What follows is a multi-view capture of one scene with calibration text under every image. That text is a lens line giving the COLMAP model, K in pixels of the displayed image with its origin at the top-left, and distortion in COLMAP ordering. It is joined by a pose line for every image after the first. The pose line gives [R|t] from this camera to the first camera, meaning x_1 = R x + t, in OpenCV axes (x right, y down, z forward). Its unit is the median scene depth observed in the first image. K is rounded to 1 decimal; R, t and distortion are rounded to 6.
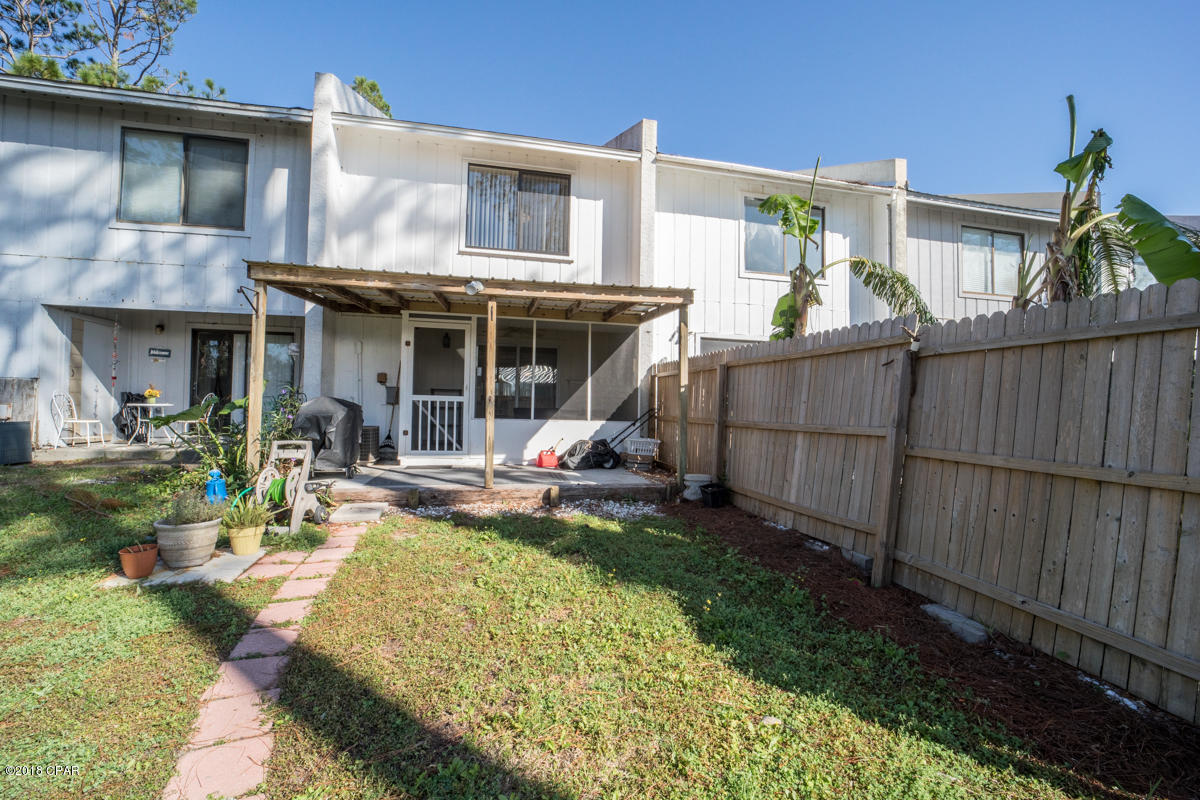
lens RADIAL K [[481.2, 0, 600.0], [0, 481.2, 400.1], [0, 0, 1]] dist [-0.035121, 0.000074]
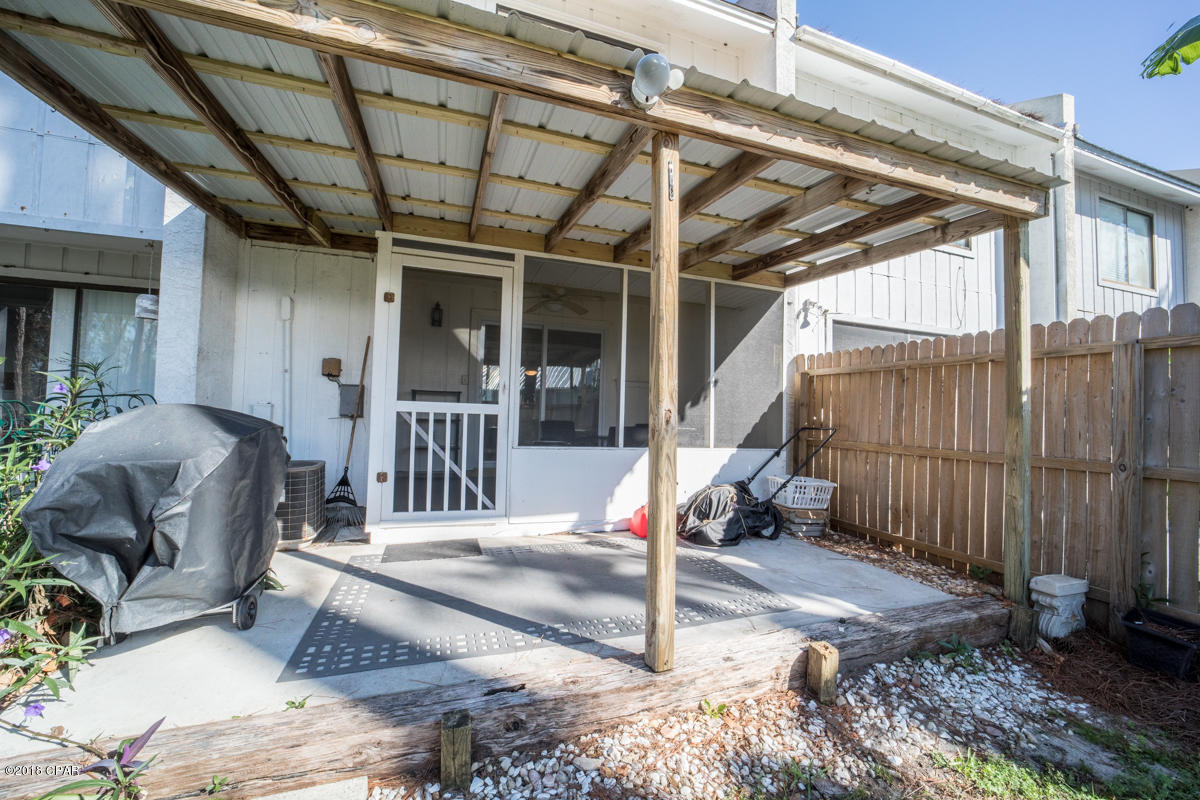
lens RADIAL K [[464.9, 0, 603.6], [0, 464.9, 402.9], [0, 0, 1]] dist [-0.027484, 0.000692]
pose [[0.992609, 0.011129, 0.120844, -0.231227], [-0.010303, 0.999919, -0.007463, -0.007270], [-0.120917, 0.006163, 0.992643, 0.484628]]
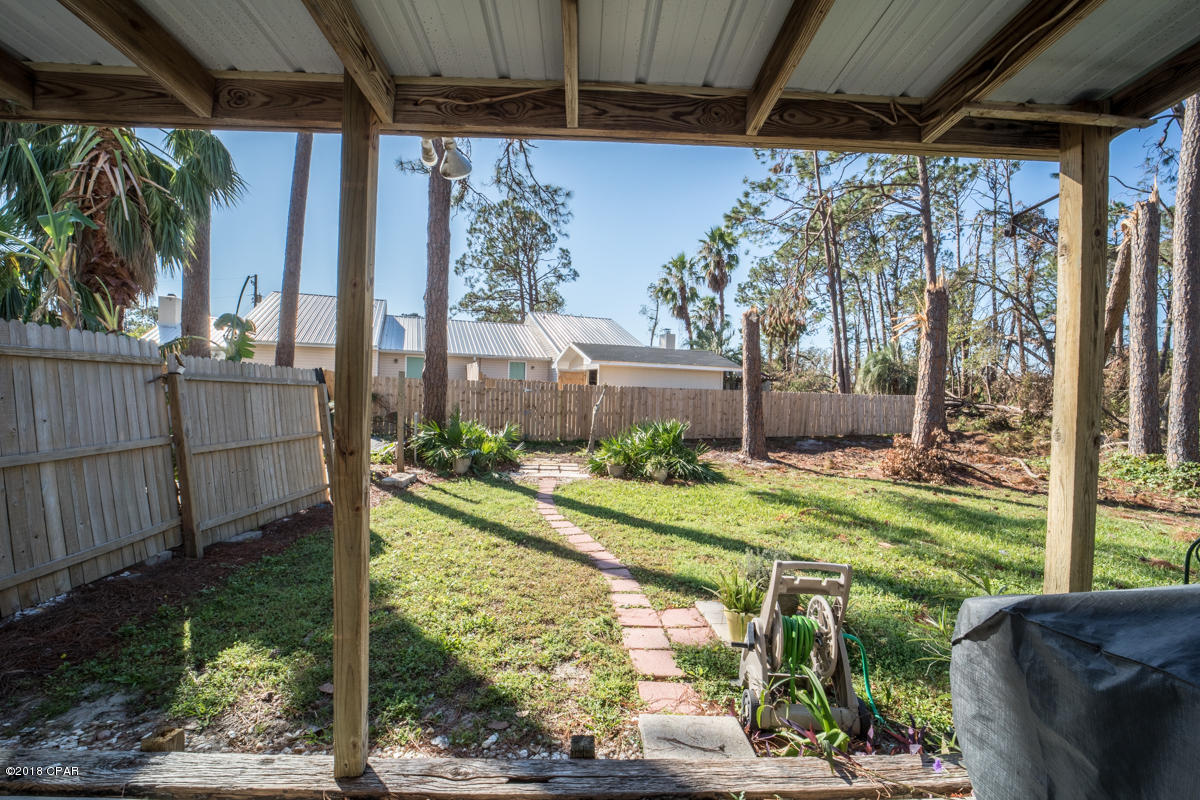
lens RADIAL K [[464.9, 0, 603.6], [0, 464.9, 402.9], [0, 0, 1]] dist [-0.027484, 0.000692]
pose [[-0.986379, -0.053905, 0.155406, -1.162573], [-0.053907, 0.998537, 0.004204, -0.164869], [-0.155405, -0.004231, -0.987842, 3.500524]]
